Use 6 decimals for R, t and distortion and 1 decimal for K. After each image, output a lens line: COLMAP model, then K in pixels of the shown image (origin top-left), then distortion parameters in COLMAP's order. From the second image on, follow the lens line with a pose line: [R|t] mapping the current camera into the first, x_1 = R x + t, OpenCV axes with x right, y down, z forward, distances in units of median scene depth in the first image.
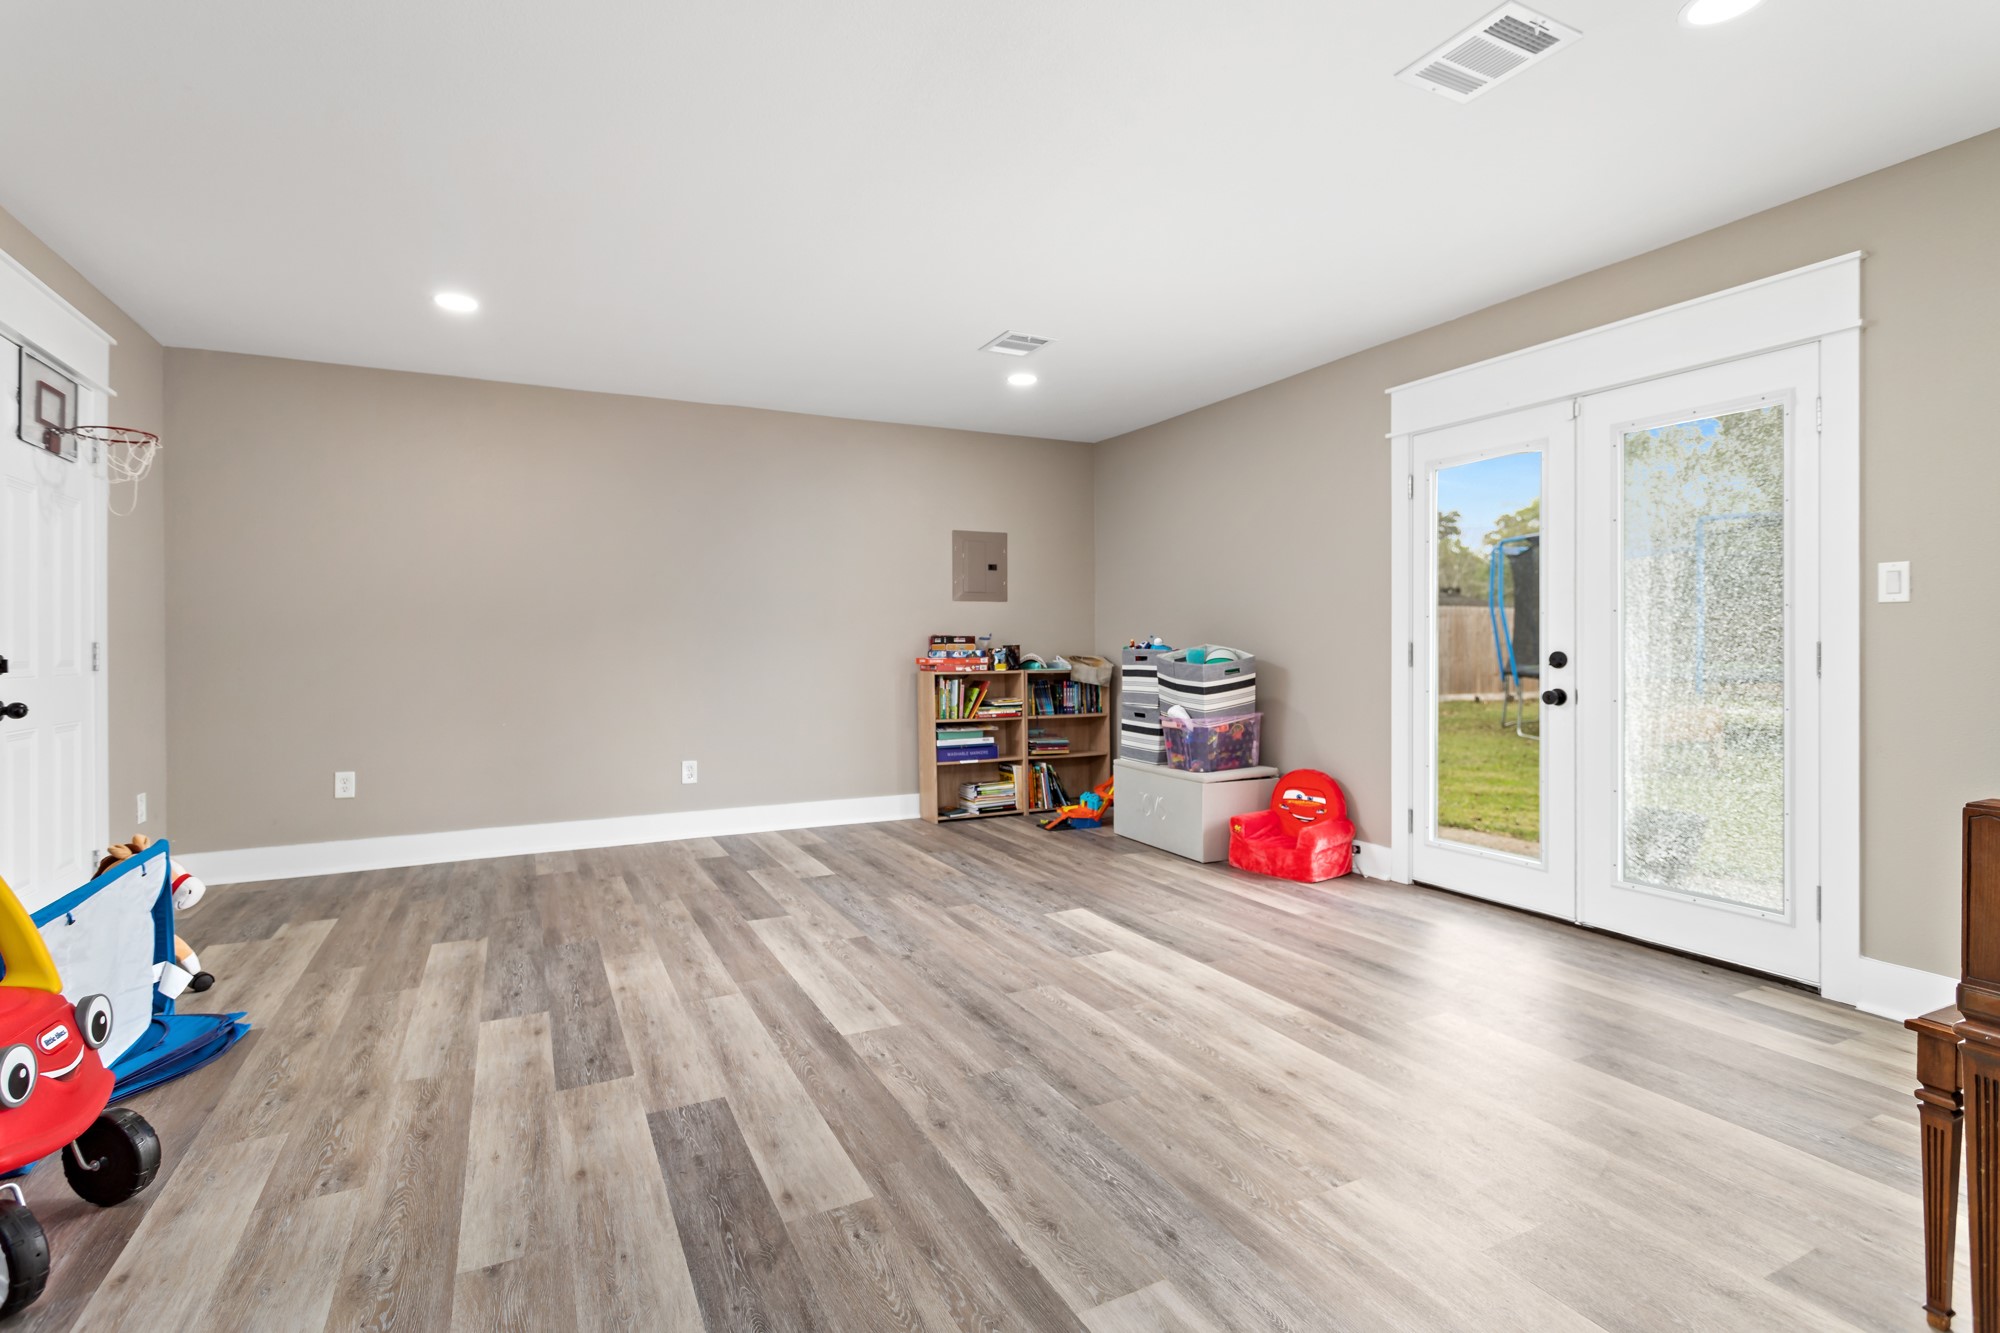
lens RADIAL K [[945.3, 0, 997.0], [0, 945.3, 657.6], [0, 0, 1]] dist [0.000625, 0.000773]
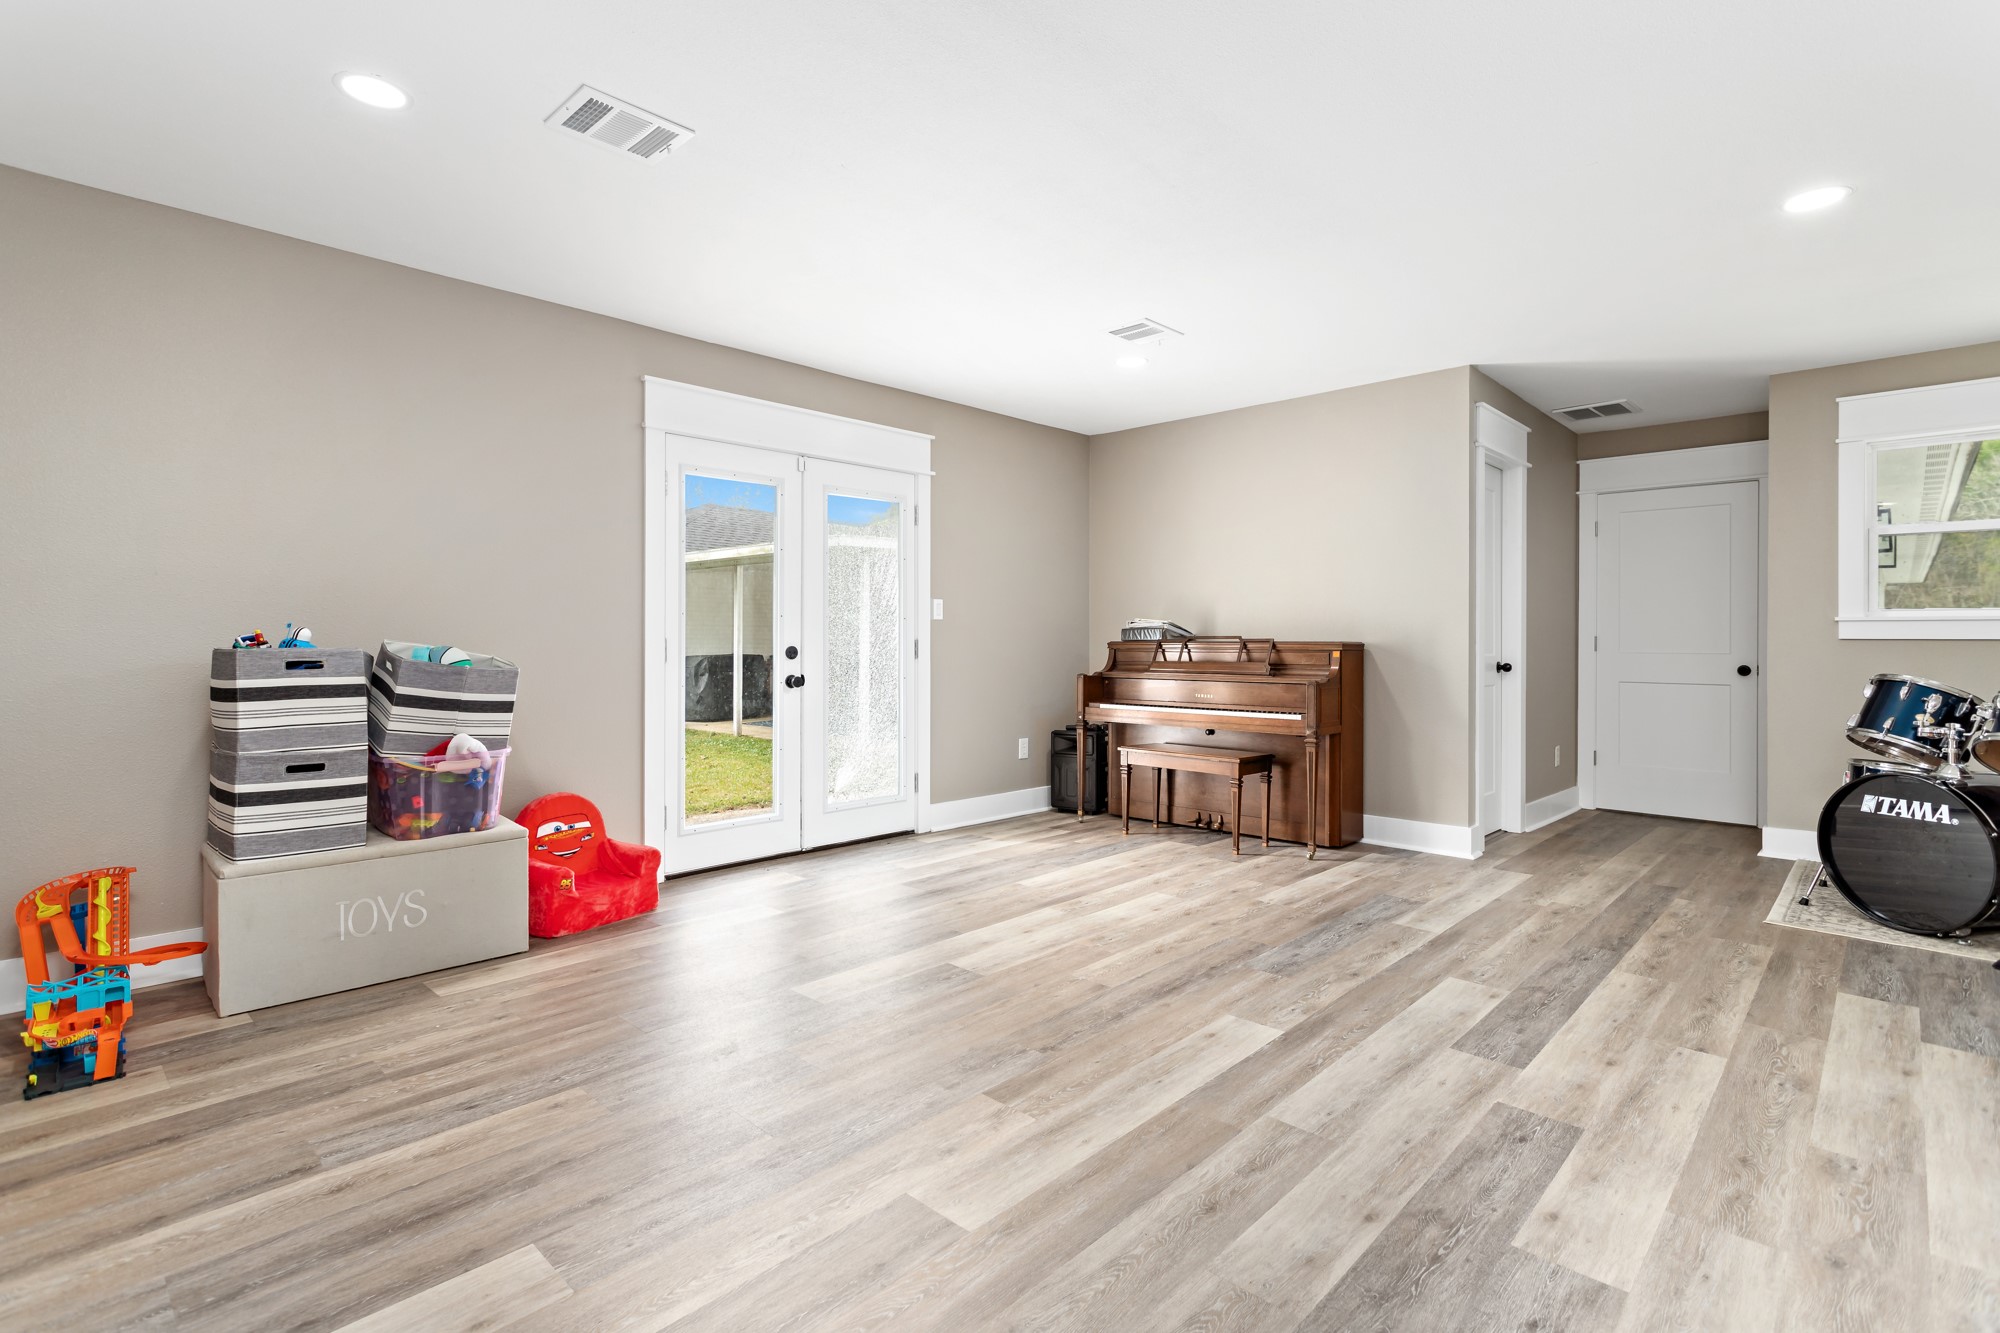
lens RADIAL K [[945.3, 0, 997.0], [0, 945.3, 651.7], [0, 0, 1]] dist [0.000625, 0.000773]
pose [[-0.330683, -0.007221, 0.943714, -1.031762], [0.014569, 0.999813, 0.012756, -0.016392], [-0.943629, 0.017967, -0.330516, 1.662674]]
